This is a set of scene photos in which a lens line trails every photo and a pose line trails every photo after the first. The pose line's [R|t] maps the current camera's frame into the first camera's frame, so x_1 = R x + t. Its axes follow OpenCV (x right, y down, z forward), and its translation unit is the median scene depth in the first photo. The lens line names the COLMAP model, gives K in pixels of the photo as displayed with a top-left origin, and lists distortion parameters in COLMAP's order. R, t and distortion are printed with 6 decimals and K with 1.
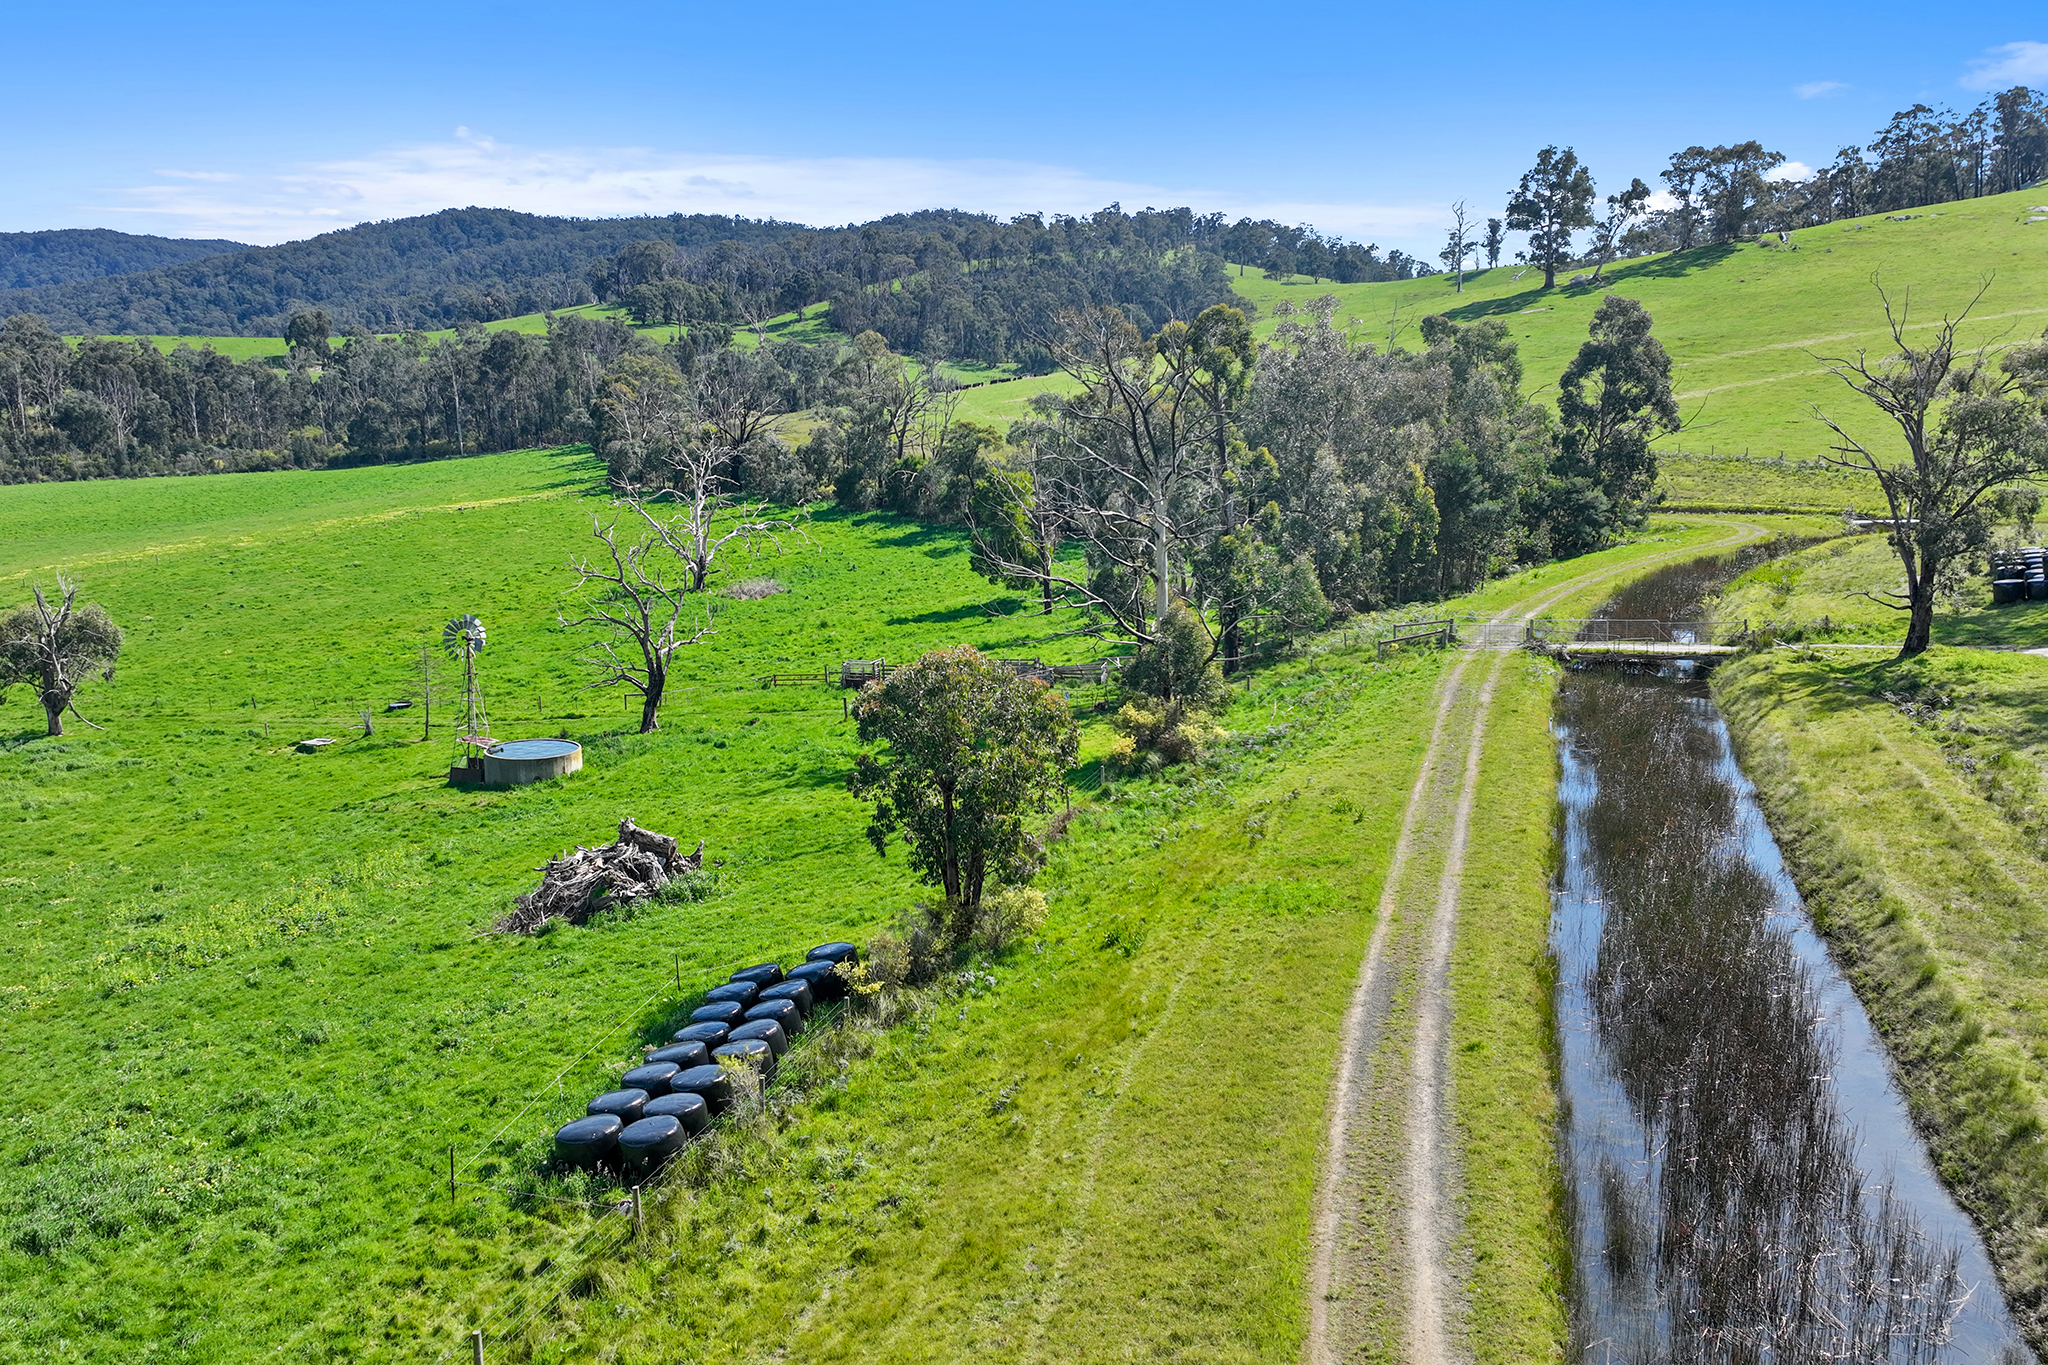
lens RADIAL K [[1712.4, 0, 983.7], [0, 1712.4, 675.7], [0, 0, 1]] dist [0.004326, 0.005032]
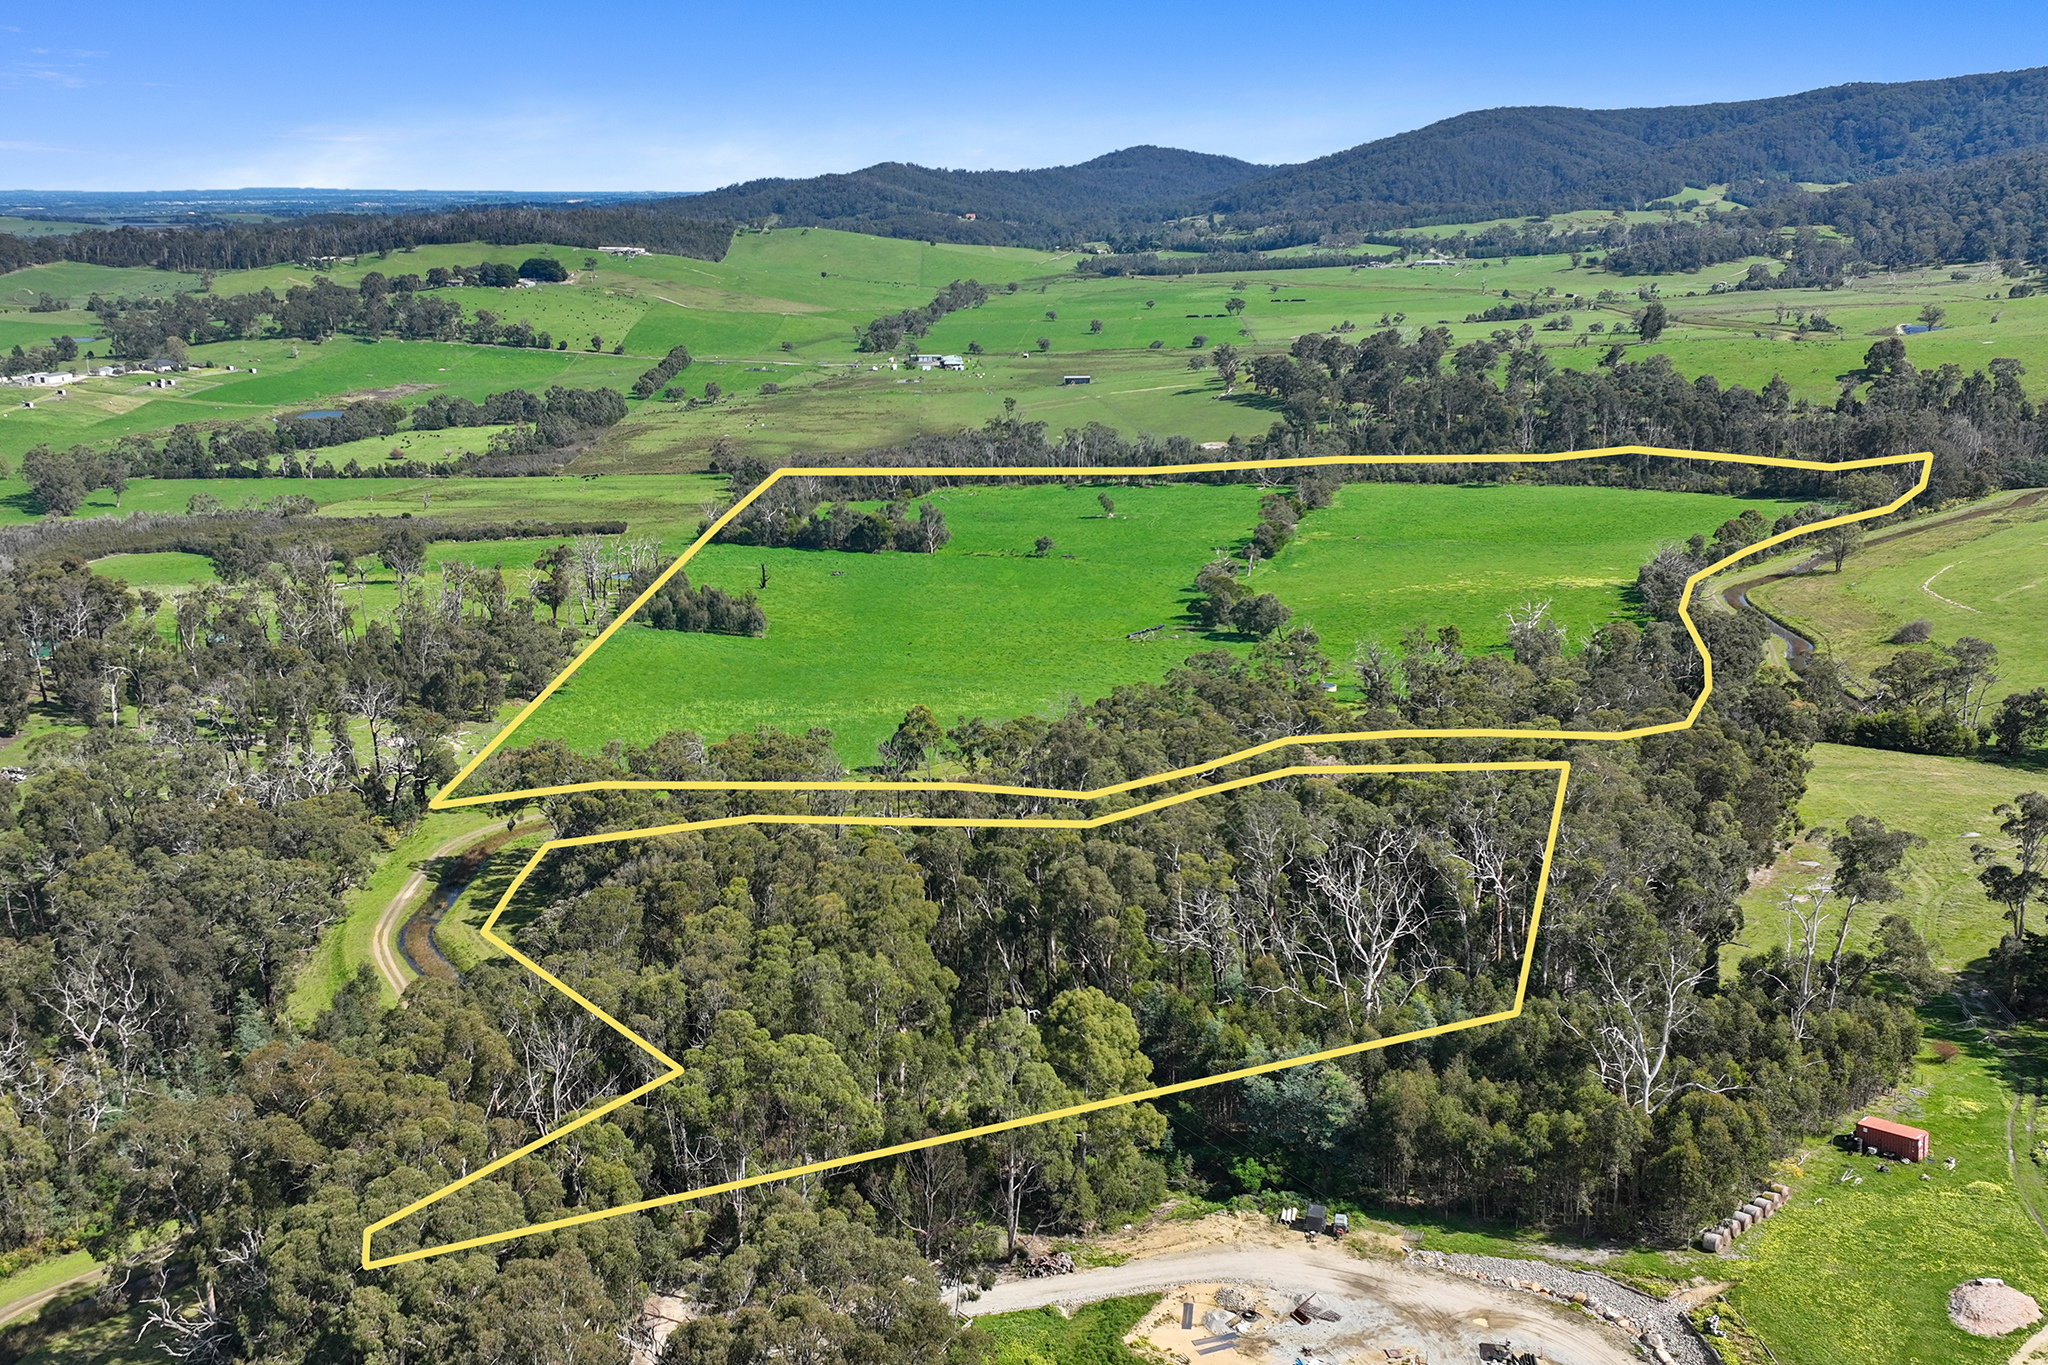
lens RADIAL K [[1909.0, 0, 929.3], [0, 1909.0, 707.7], [0, 0, 1]] dist [0.006876, 0.000000]
pose [[0.518718, 0.228636, -0.823807, 0.696363], [-0.143653, 0.973187, 0.179642, -0.135161], [0.842791, 0.025159, 0.537653, -0.555275]]
